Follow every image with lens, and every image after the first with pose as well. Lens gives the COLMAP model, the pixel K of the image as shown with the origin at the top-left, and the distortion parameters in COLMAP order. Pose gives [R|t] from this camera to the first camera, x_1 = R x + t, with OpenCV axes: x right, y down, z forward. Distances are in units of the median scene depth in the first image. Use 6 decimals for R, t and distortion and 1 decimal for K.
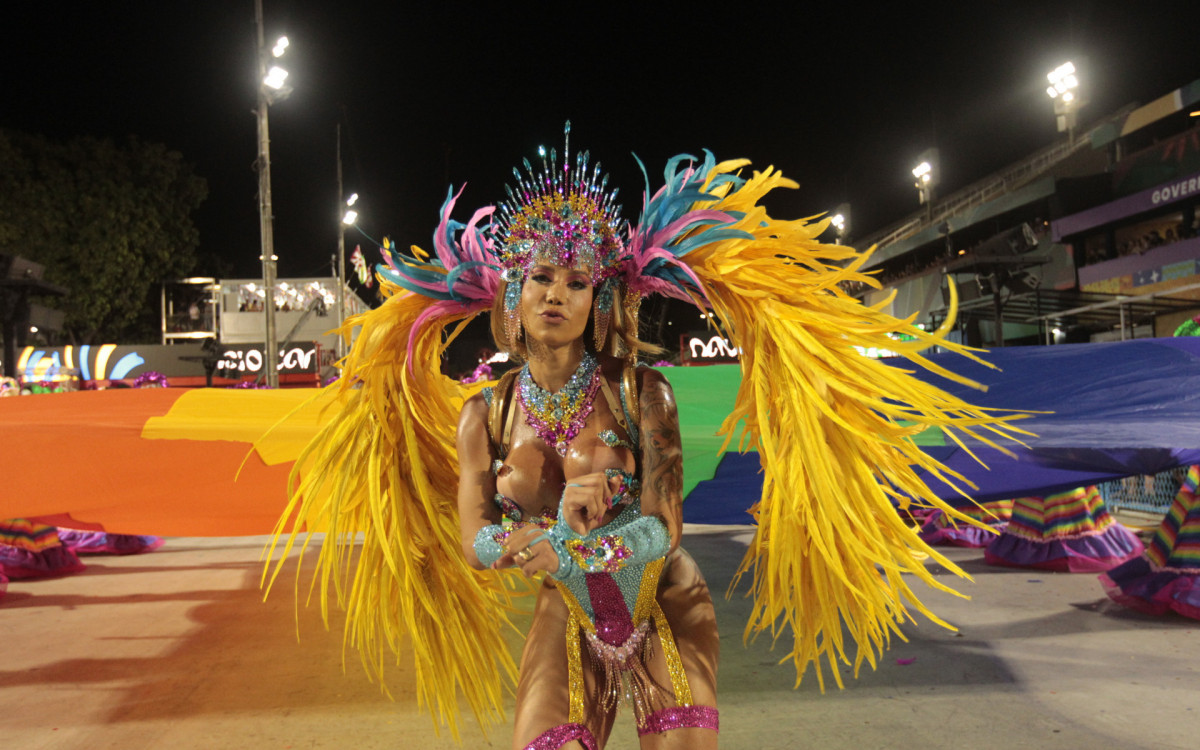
lens RADIAL K [[1054.4, 0, 596.4], [0, 1054.4, 366.3], [0, 0, 1]] dist [-0.026908, 0.022660]
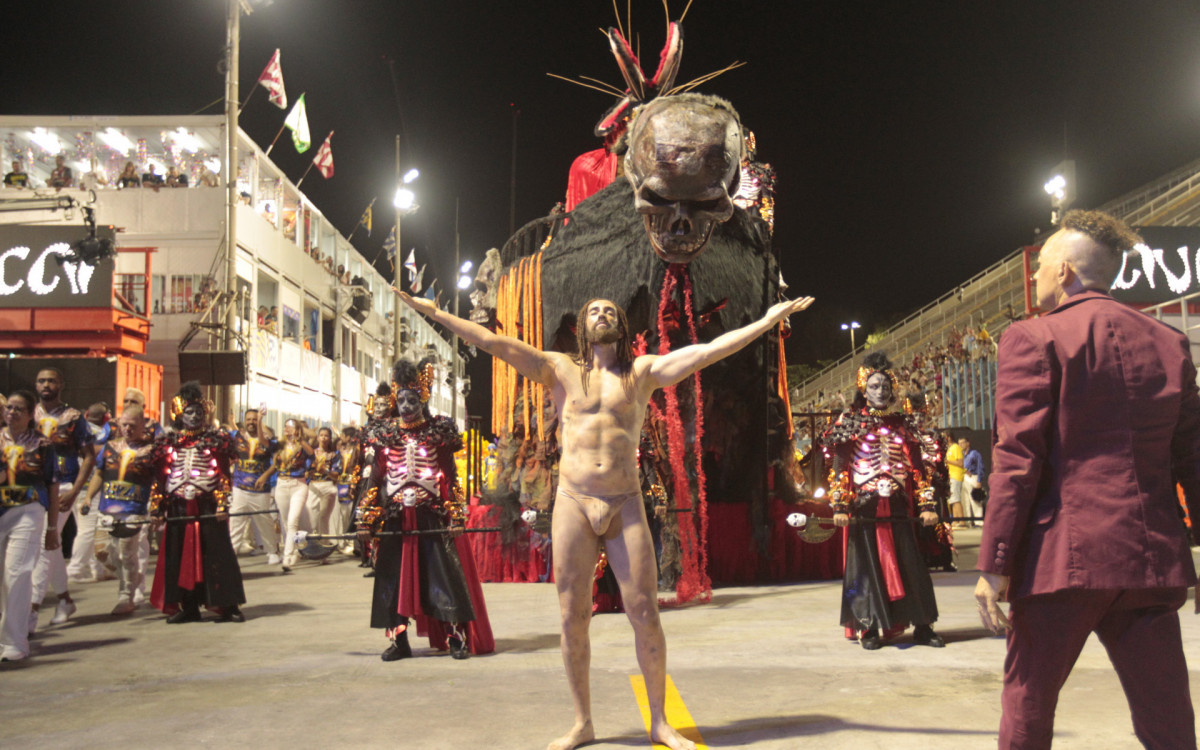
lens RADIAL K [[1054.4, 0, 596.5], [0, 1054.4, 377.3], [0, 0, 1]] dist [-0.026908, 0.022660]
pose [[0.997389, 0.008604, -0.071697, -0.064975], [-0.010857, 0.999457, -0.031099, 0.040470], [0.071391, 0.031796, 0.996942, 0.632186]]
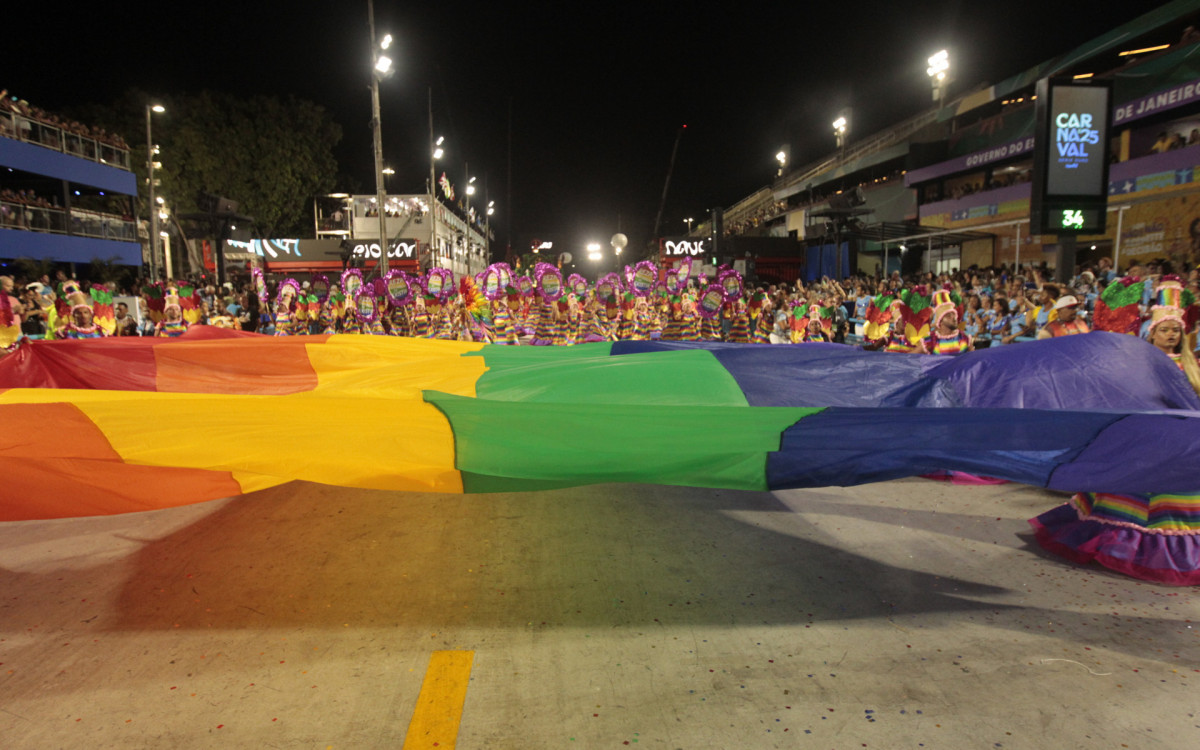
lens RADIAL K [[726.2, 0, 598.1], [0, 726.2, 374.2], [0, 0, 1]] dist [-0.047539, 0.002247]
pose [[0.999318, 0.028401, -0.023591, 0.024409], [-0.023967, 0.985042, 0.170642, -0.015362], [0.028084, -0.169961, 0.985051, -0.046152]]
